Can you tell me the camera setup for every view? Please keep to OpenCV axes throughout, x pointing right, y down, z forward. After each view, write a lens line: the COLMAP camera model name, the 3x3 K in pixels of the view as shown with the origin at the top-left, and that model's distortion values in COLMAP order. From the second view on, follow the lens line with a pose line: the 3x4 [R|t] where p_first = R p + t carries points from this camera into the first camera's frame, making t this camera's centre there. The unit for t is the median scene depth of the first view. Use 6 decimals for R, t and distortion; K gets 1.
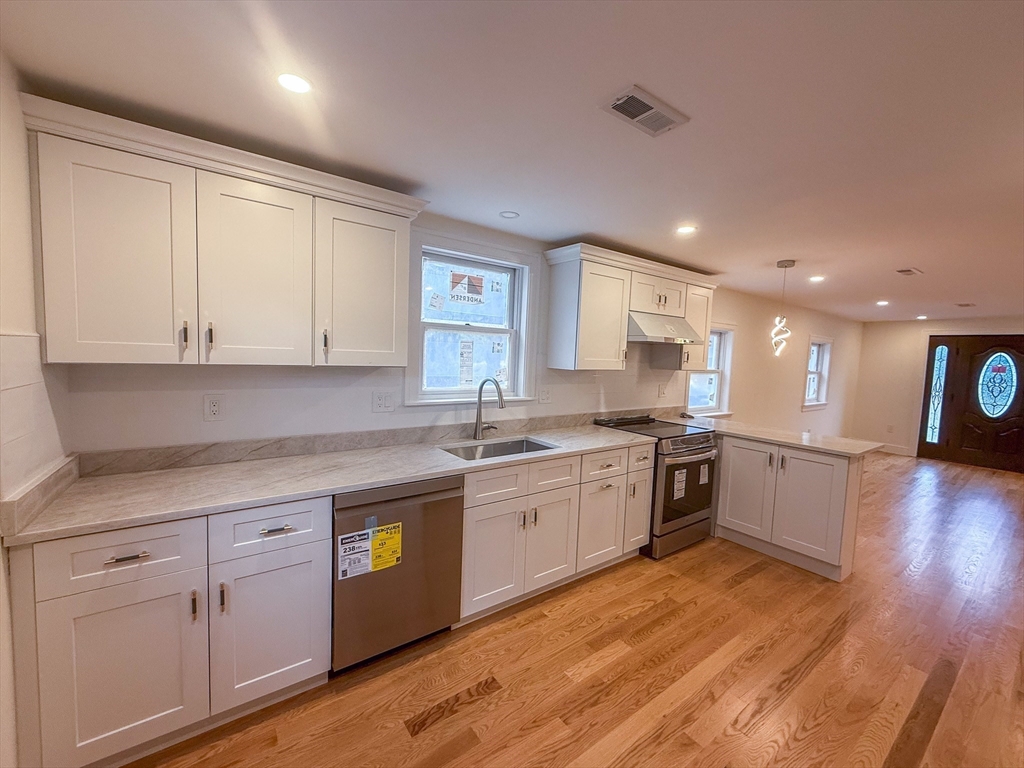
lens RADIAL K [[407.3, 0, 508.8], [0, 407.3, 390.1], [0, 0, 1]] dist [0.004679, -0.002142]
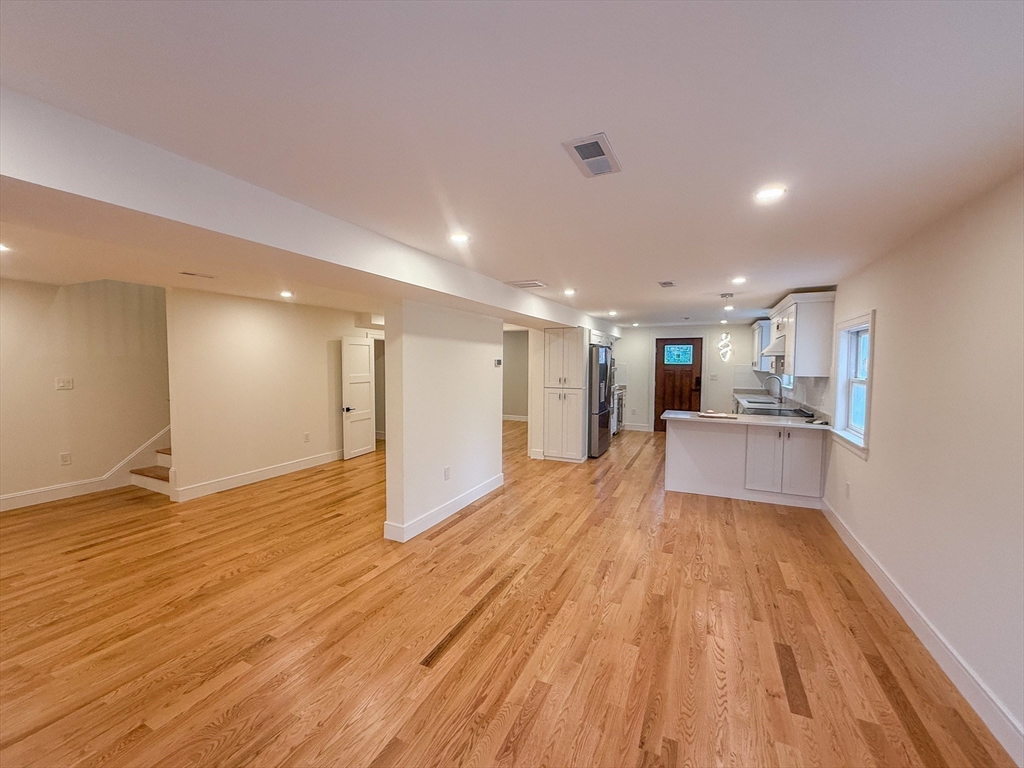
lens RADIAL K [[407.3, 0, 509.6], [0, 407.3, 388.9], [0, 0, 1]] dist [0.004679, -0.002142]
pose [[-0.876663, -0.011772, -0.480961, 2.269833], [-0.083362, 0.988296, 0.127757, -0.119477], [0.473828, 0.152093, -0.867384, 2.140671]]
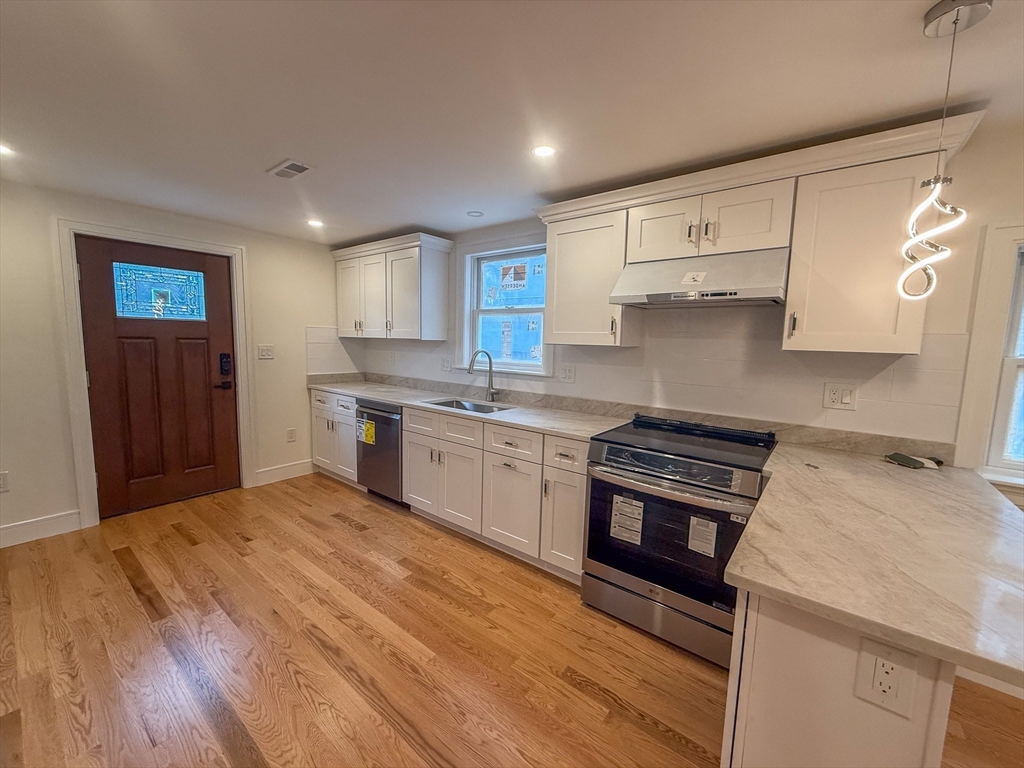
lens RADIAL K [[407.3, 0, 510.9], [0, 407.3, 379.8], [0, 0, 1]] dist [0.004679, -0.002142]
pose [[0.278947, 0.064224, -0.958156, 1.038771], [-0.102115, 0.994088, 0.036904, 0.006410], [0.954862, 0.087548, 0.283856, 0.665534]]
